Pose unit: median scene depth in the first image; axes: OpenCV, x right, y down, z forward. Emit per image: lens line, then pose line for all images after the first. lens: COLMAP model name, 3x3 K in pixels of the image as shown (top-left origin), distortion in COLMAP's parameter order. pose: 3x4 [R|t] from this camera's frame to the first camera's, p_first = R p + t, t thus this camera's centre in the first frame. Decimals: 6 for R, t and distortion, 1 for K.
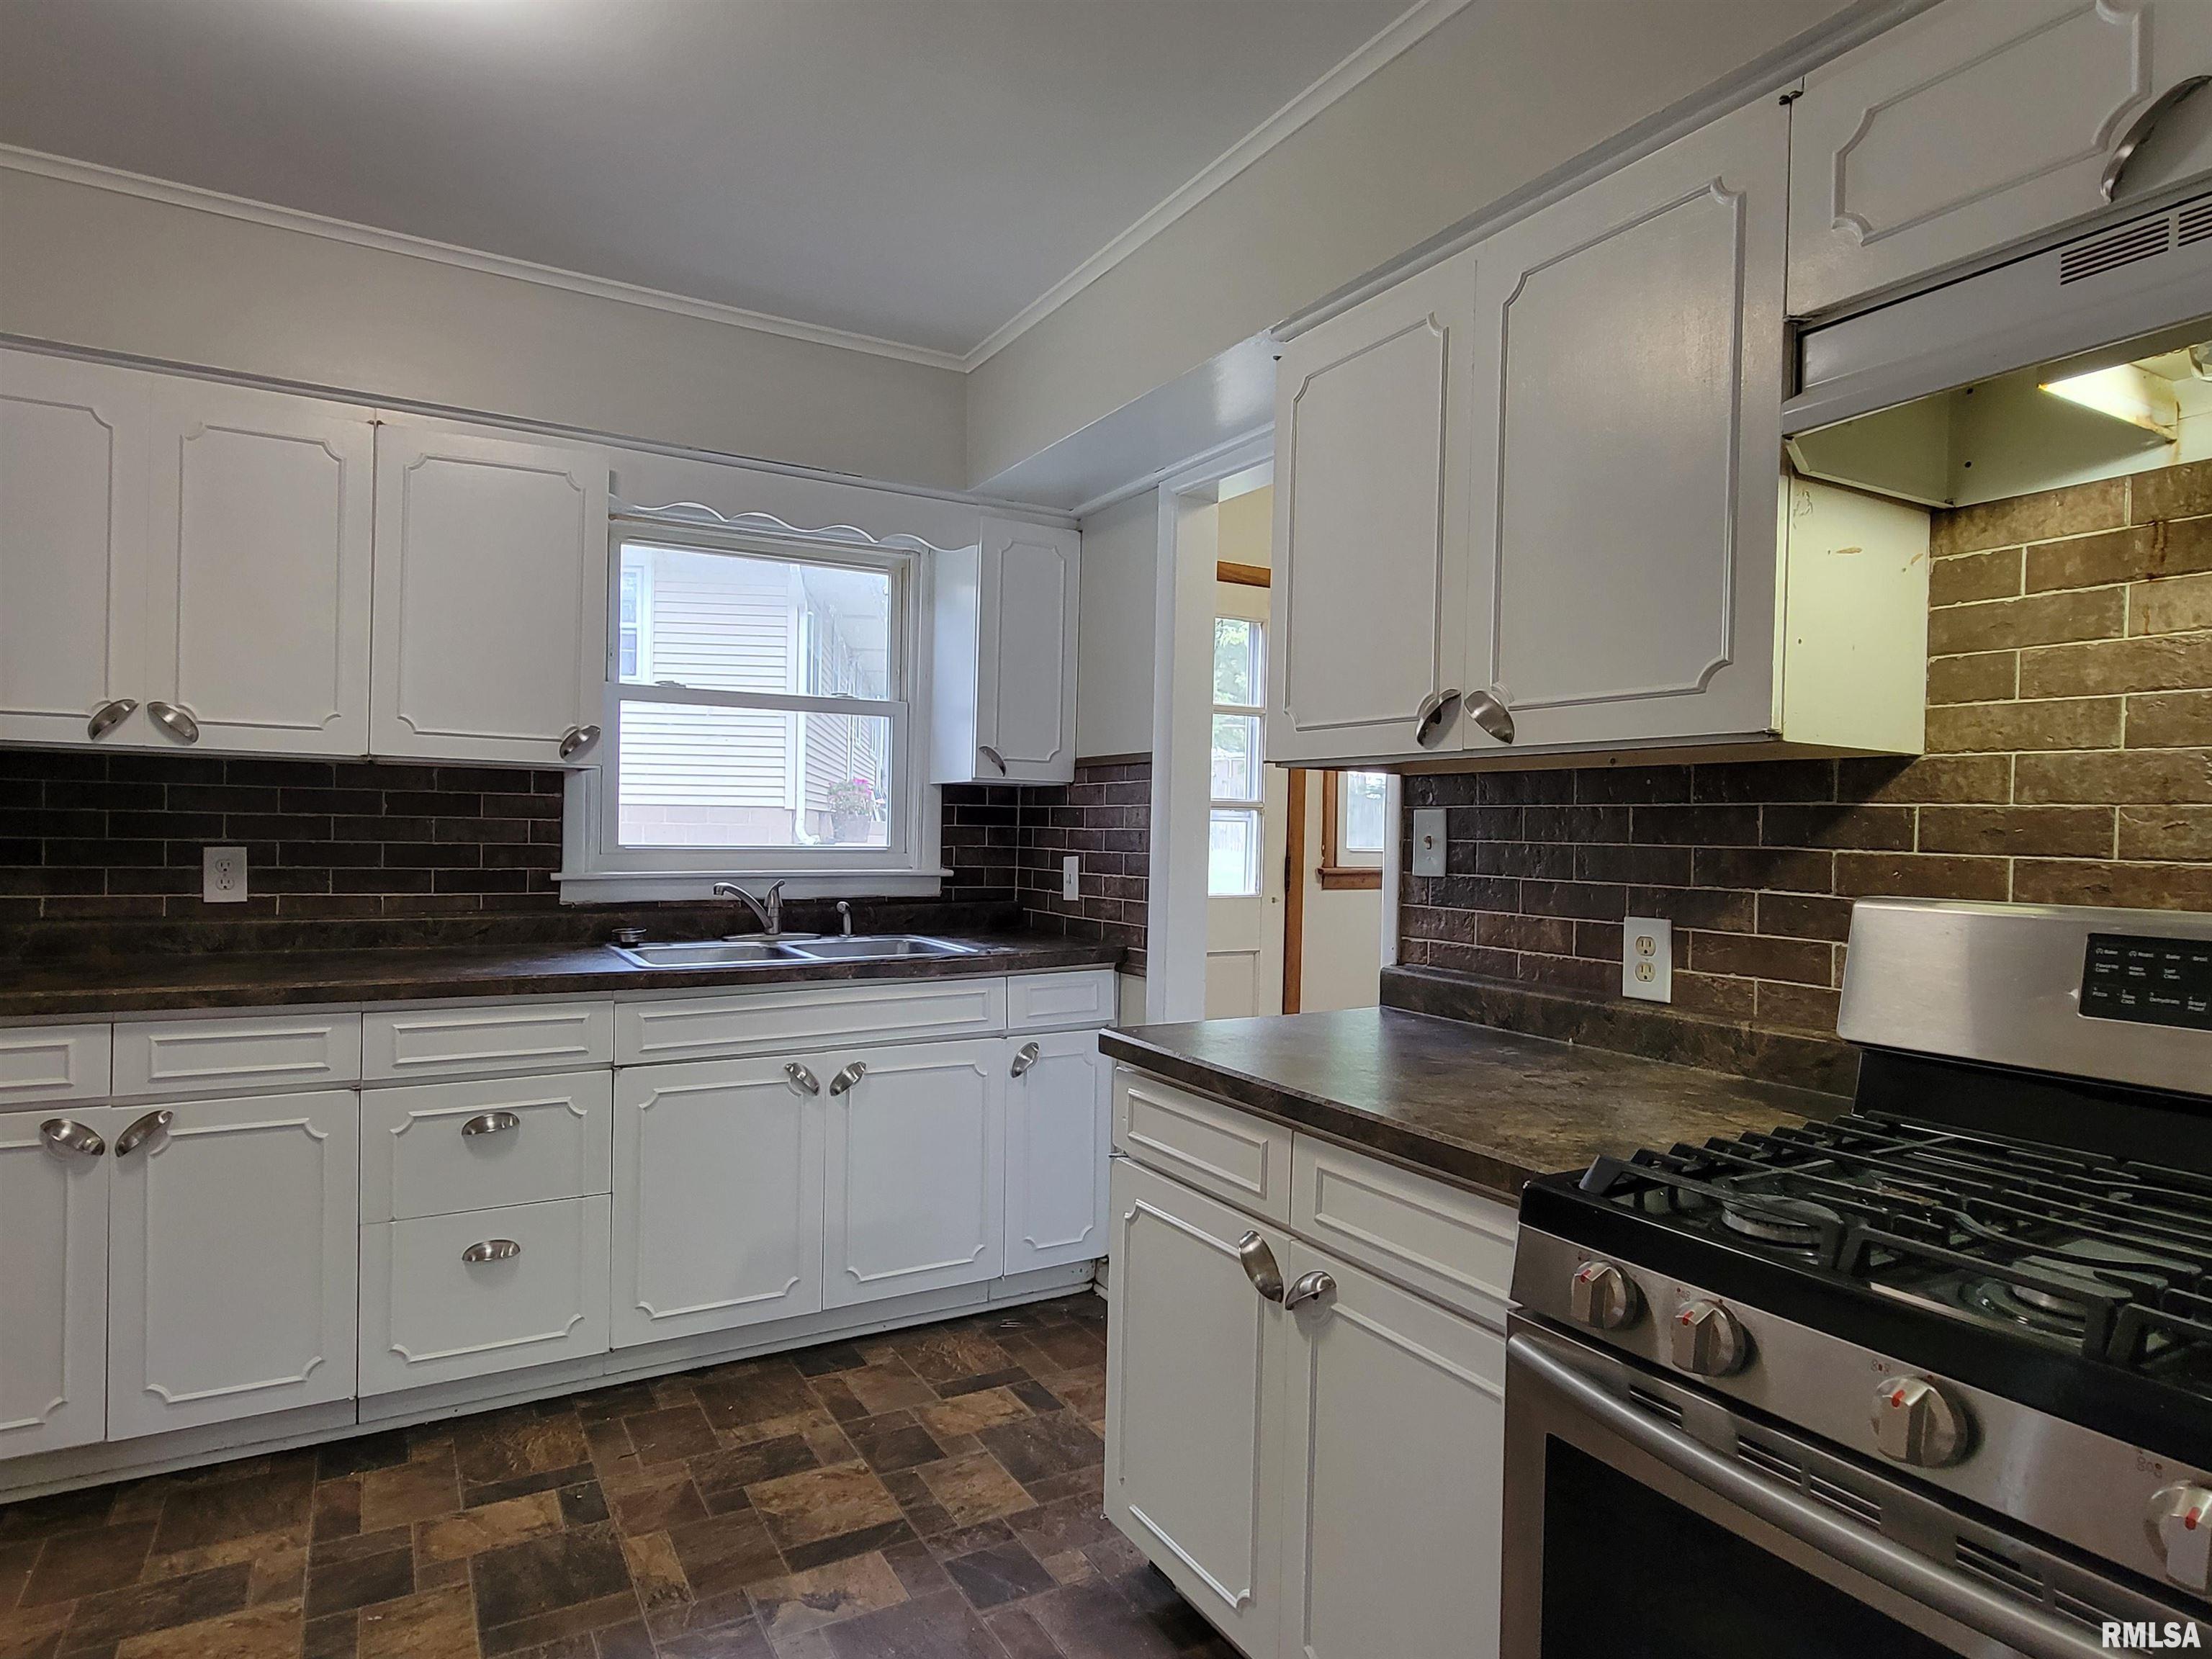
lens RADIAL K [[1253.2, 0, 1106.0], [0, 1253.2, 829.5], [0, 0, 1]] dist [0.006980, -0.002254]
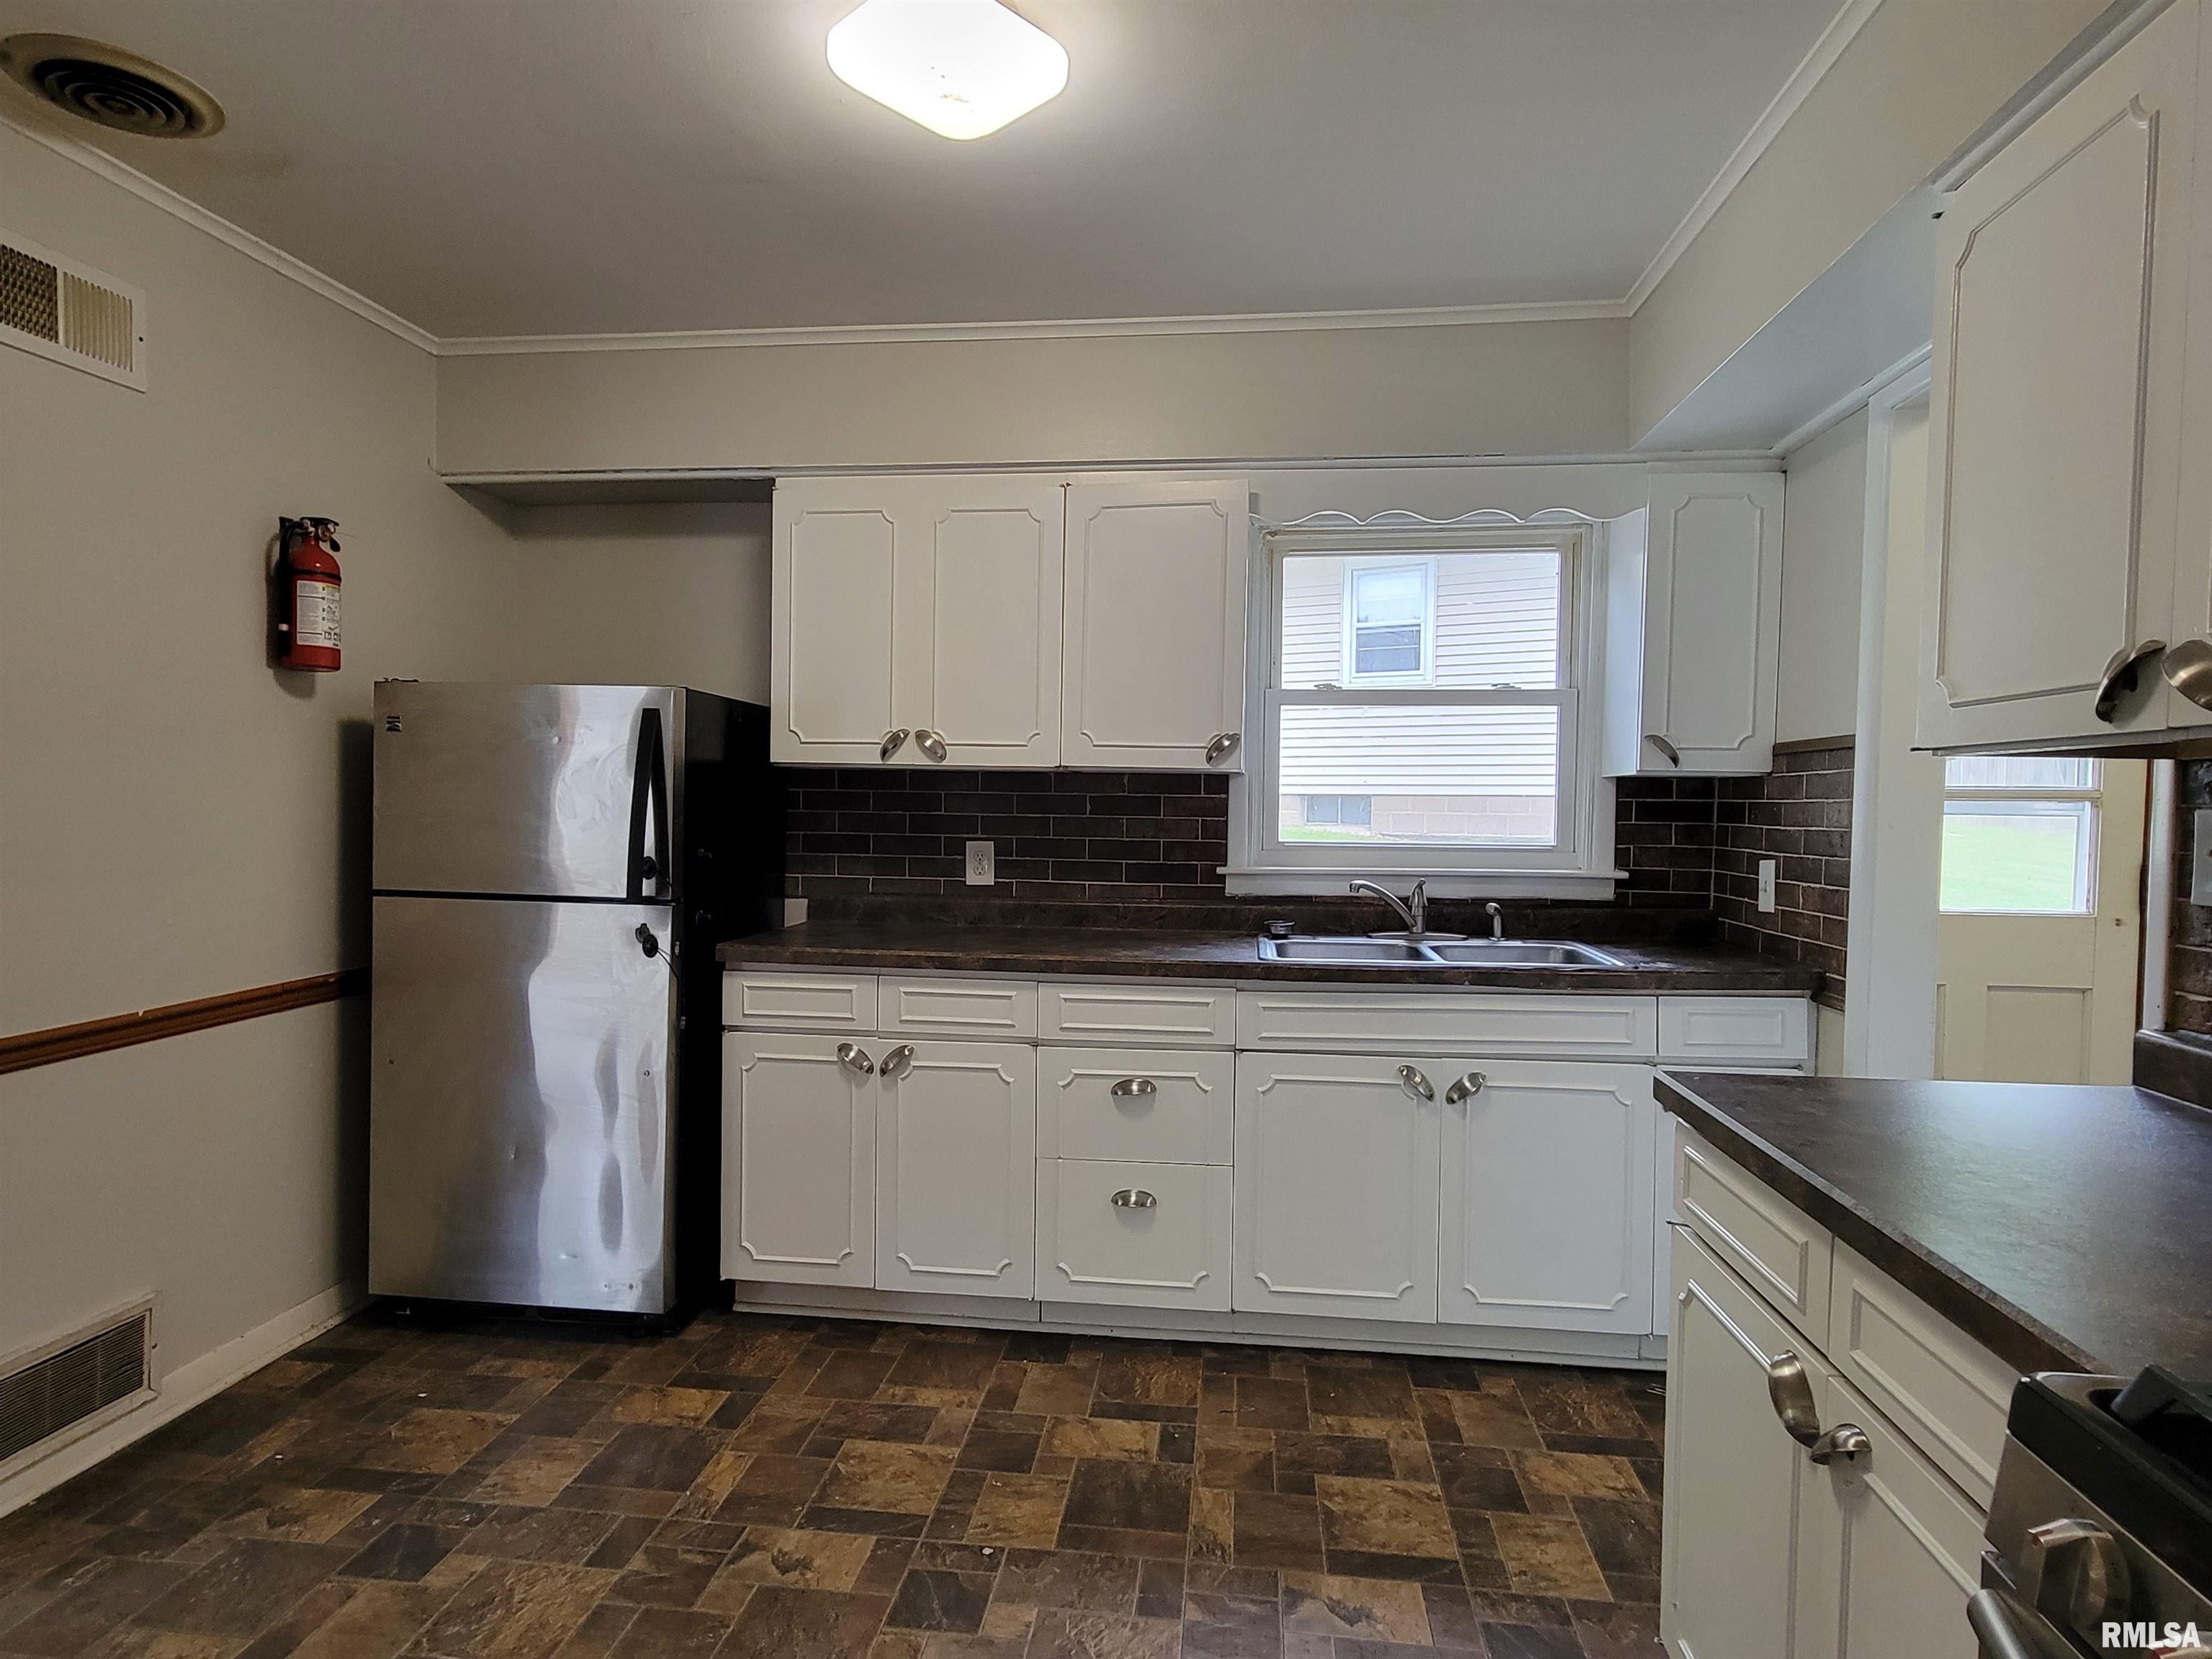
lens RADIAL K [[1253.2, 0, 1106.0], [0, 1253.2, 829.5], [0, 0, 1]] dist [0.006980, -0.002254]
pose [[0.799256, 0.005227, -0.600968, 0.160640], [0.001432, 0.999943, 0.010602, -0.011299], [0.600989, -0.009335, 0.799203, 0.072771]]
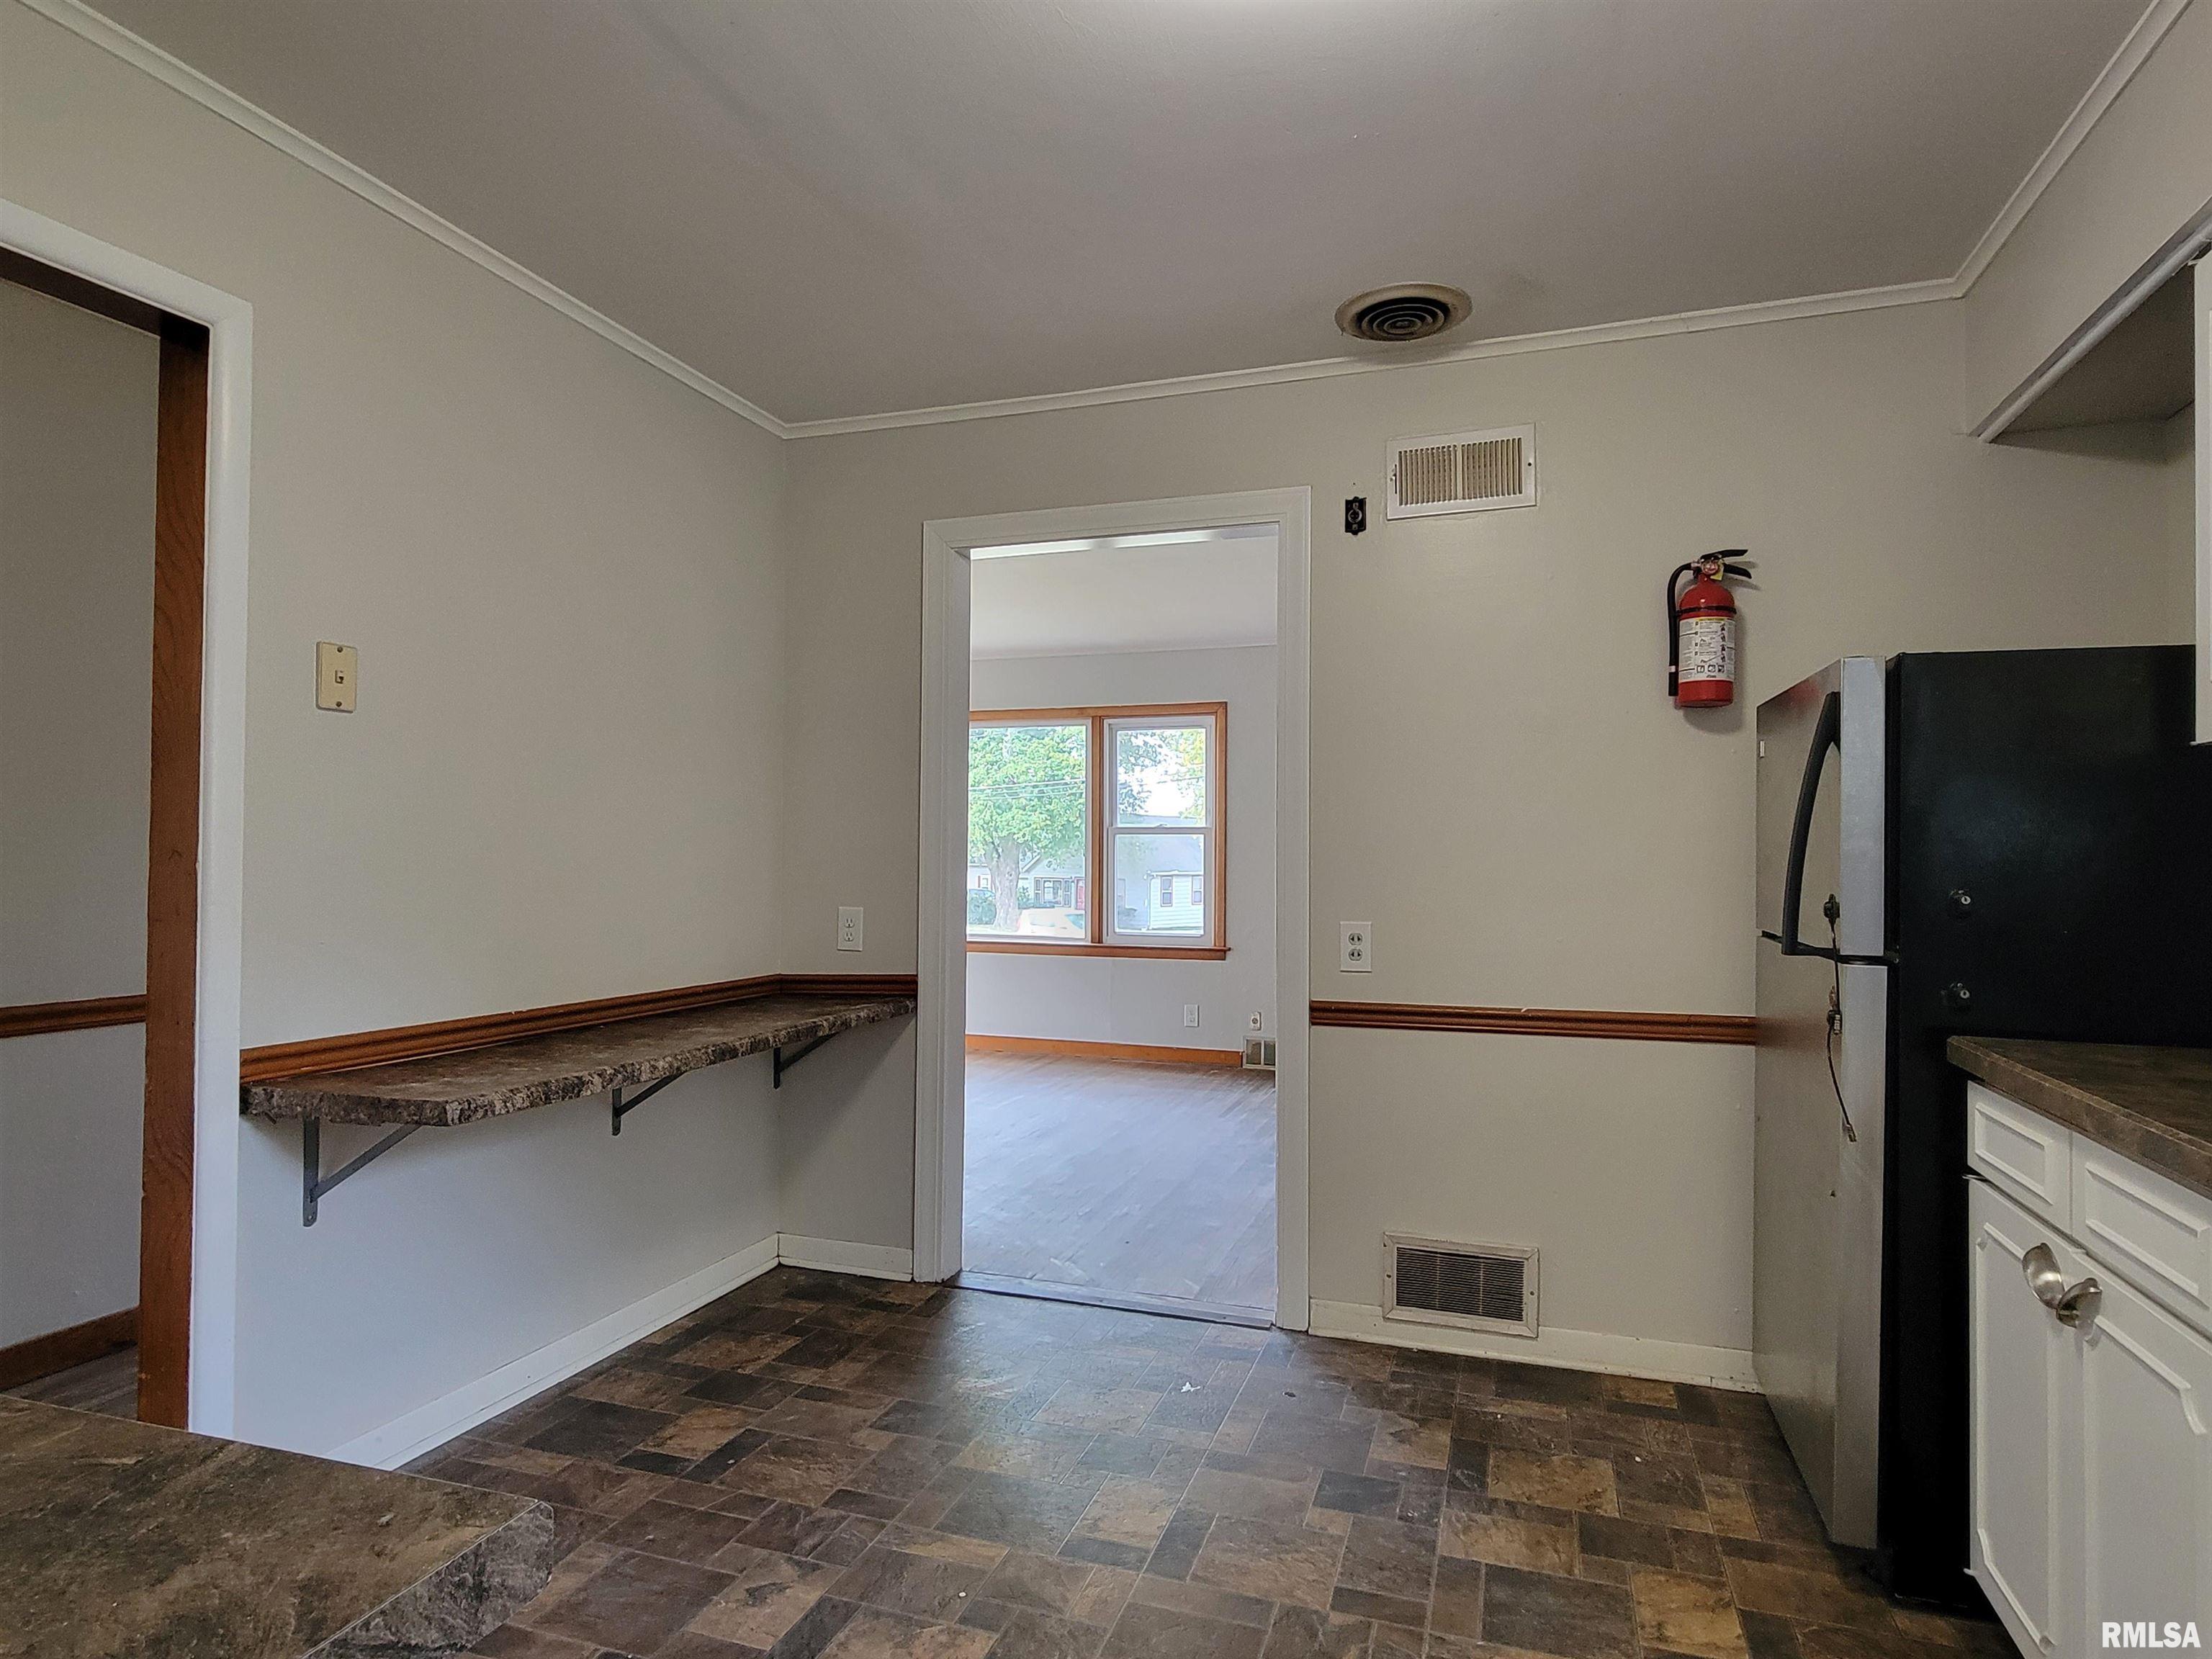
lens RADIAL K [[1253.2, 0, 1106.0], [0, 1253.2, 829.5], [0, 0, 1]] dist [0.006980, -0.002254]
pose [[-0.755162, -0.040511, -0.654285, 0.067647], [-0.020761, 0.999066, -0.037897, 0.019721], [0.655209, -0.015035, -0.755298, 0.962534]]
